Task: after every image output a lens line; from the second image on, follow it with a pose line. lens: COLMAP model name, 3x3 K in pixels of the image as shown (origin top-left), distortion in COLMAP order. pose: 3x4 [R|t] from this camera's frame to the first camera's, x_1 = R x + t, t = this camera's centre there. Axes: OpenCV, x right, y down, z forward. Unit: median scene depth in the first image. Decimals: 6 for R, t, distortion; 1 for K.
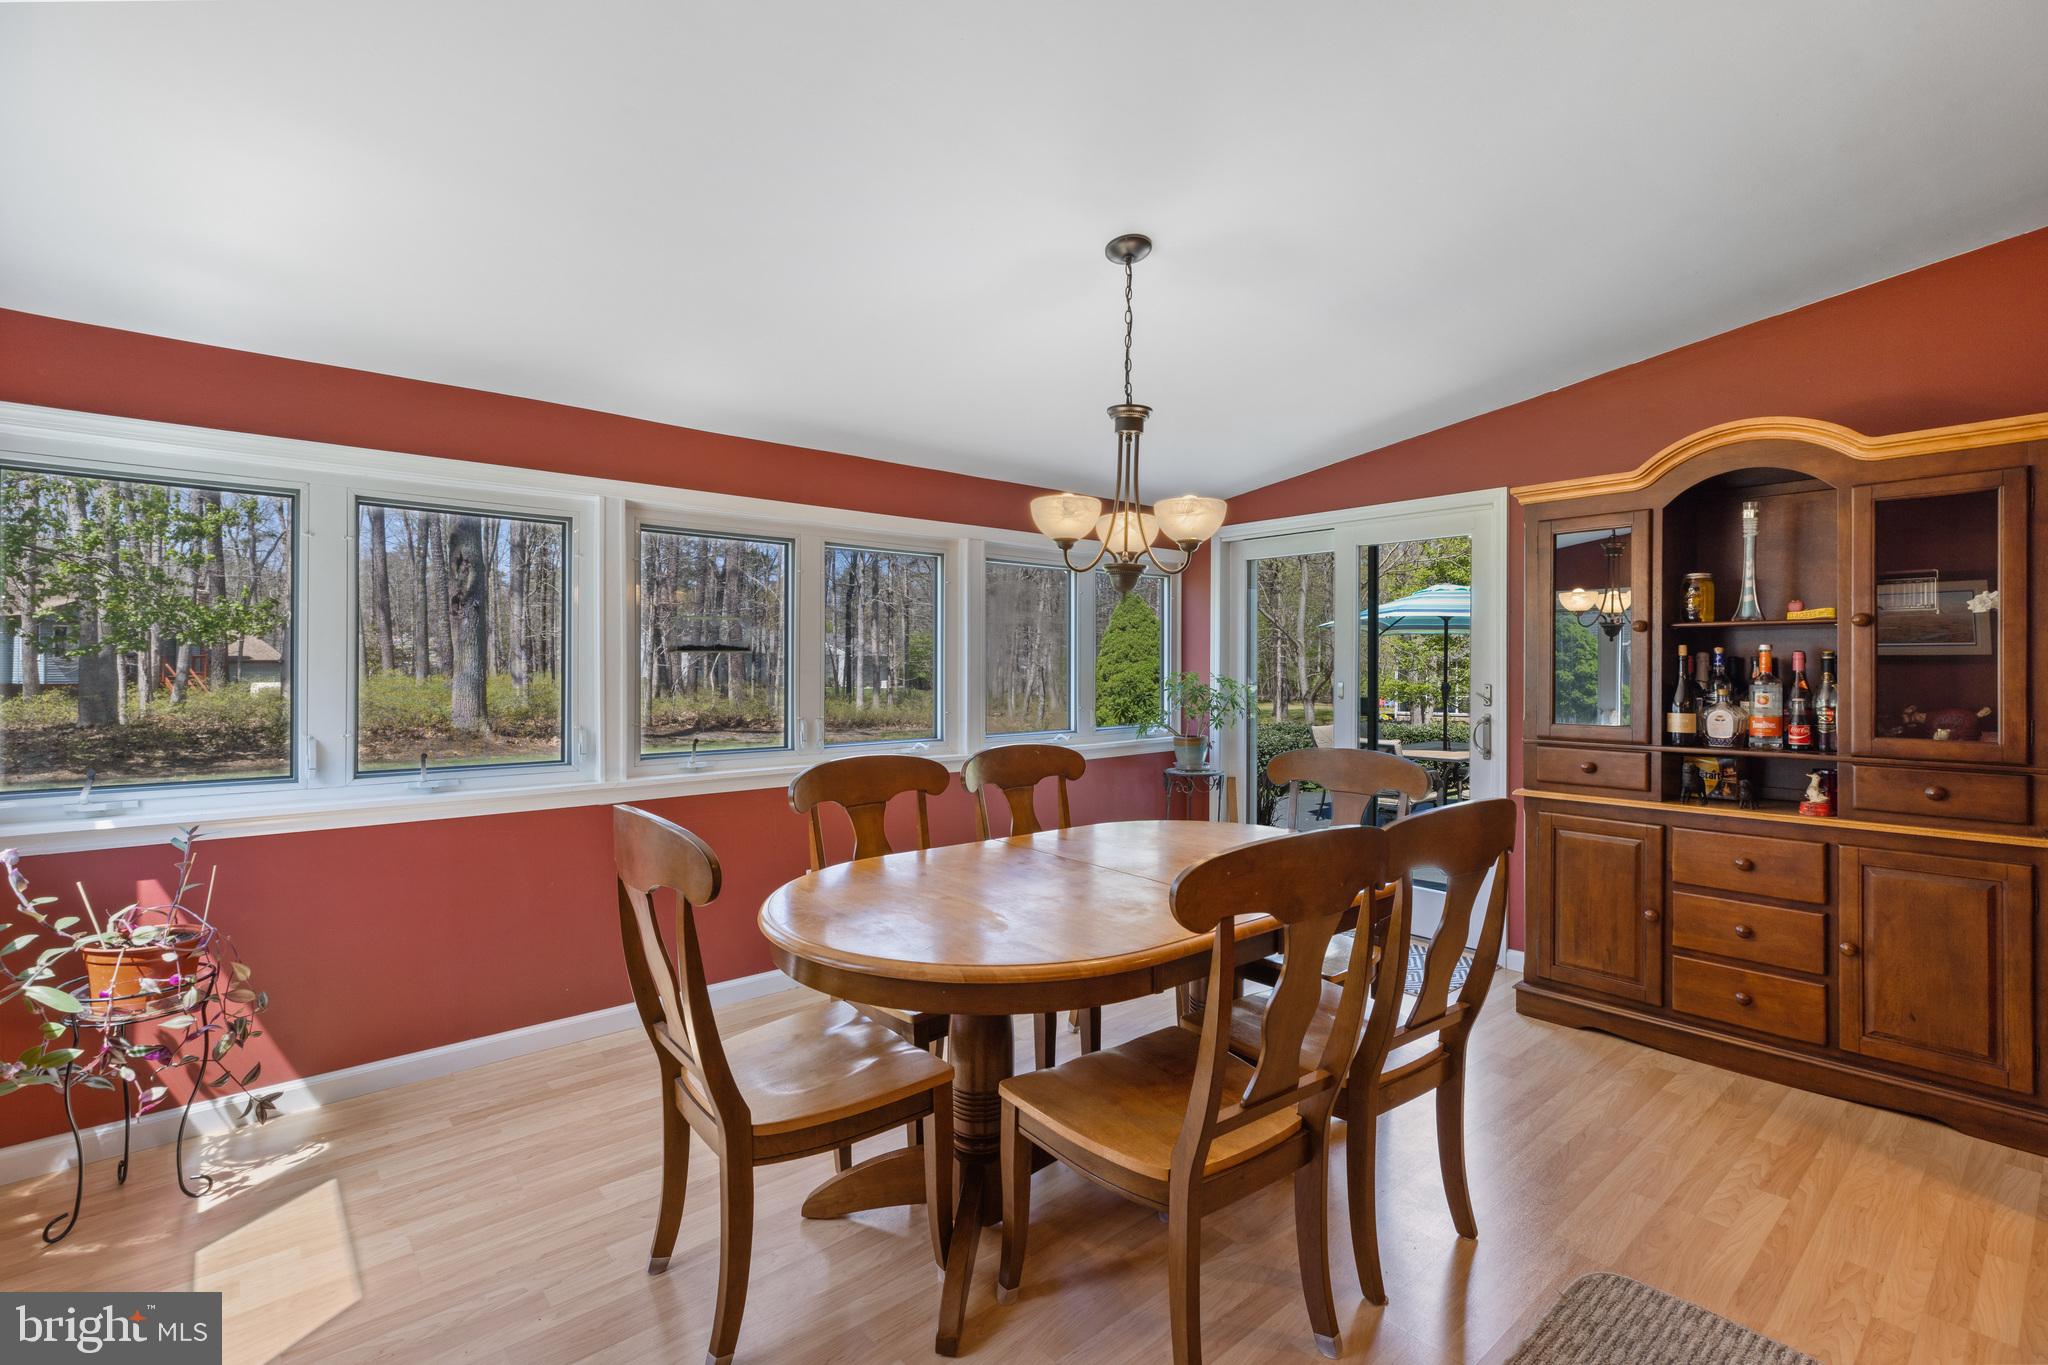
lens RADIAL K [[918.6, 0, 1019.0], [0, 918.6, 671.7], [0, 0, 1]] dist [0.003219, 0.001088]
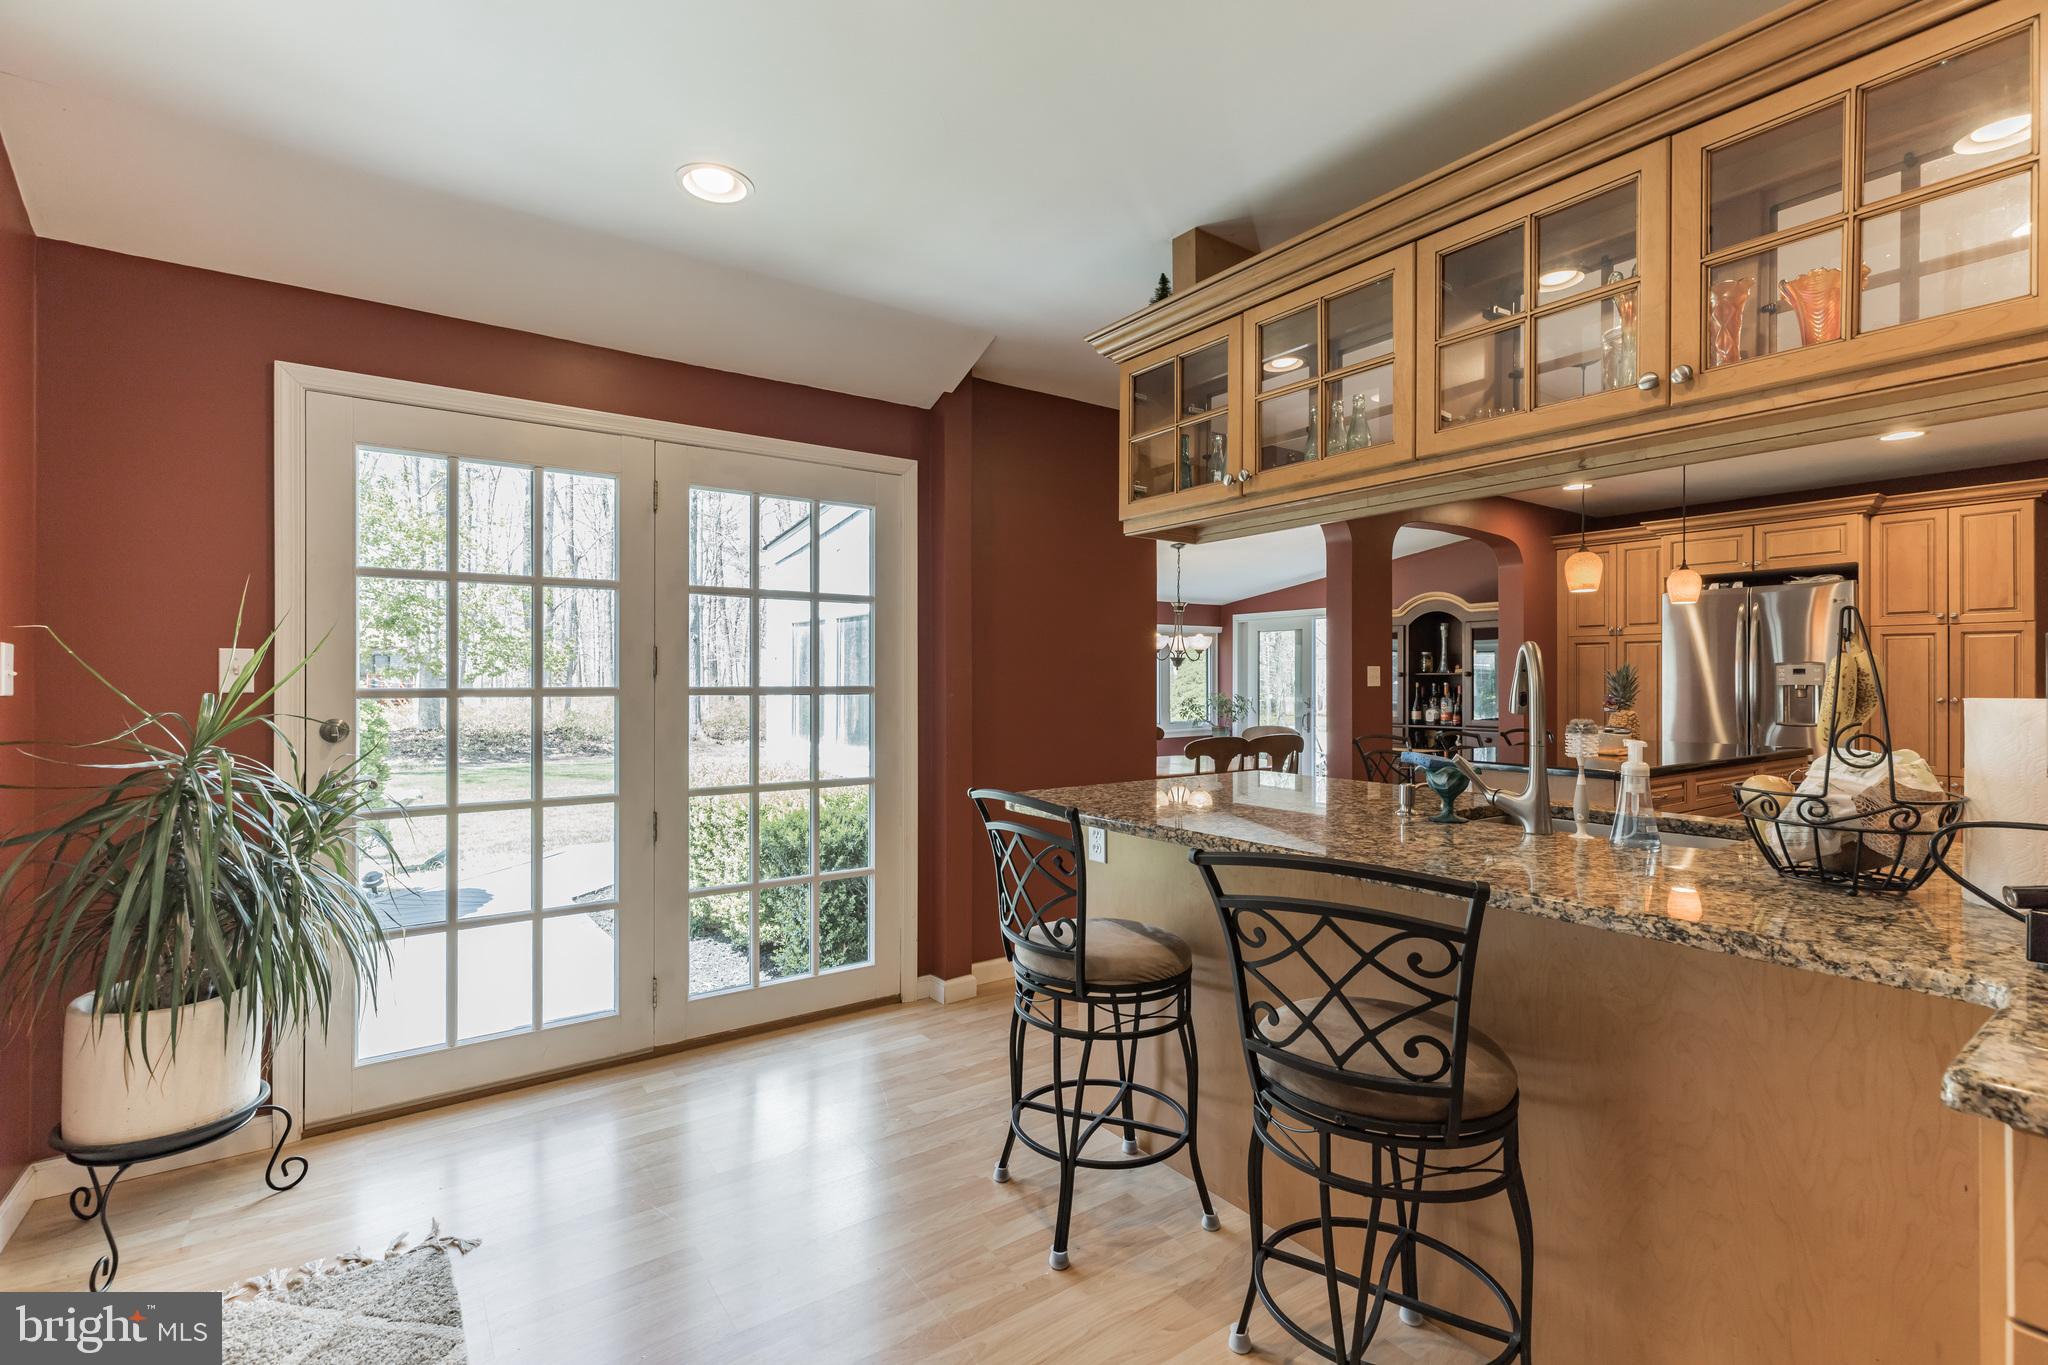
lens RADIAL K [[918.6, 0, 1013.3], [0, 918.6, 685.1], [0, 0, 1]] dist [0.003219, 0.001088]
pose [[0.995411, -0.002648, -0.095653, -0.091657], [0.002479, 0.999995, -0.001879, -0.020365], [0.095657, 0.001634, 0.995413, -1.472720]]
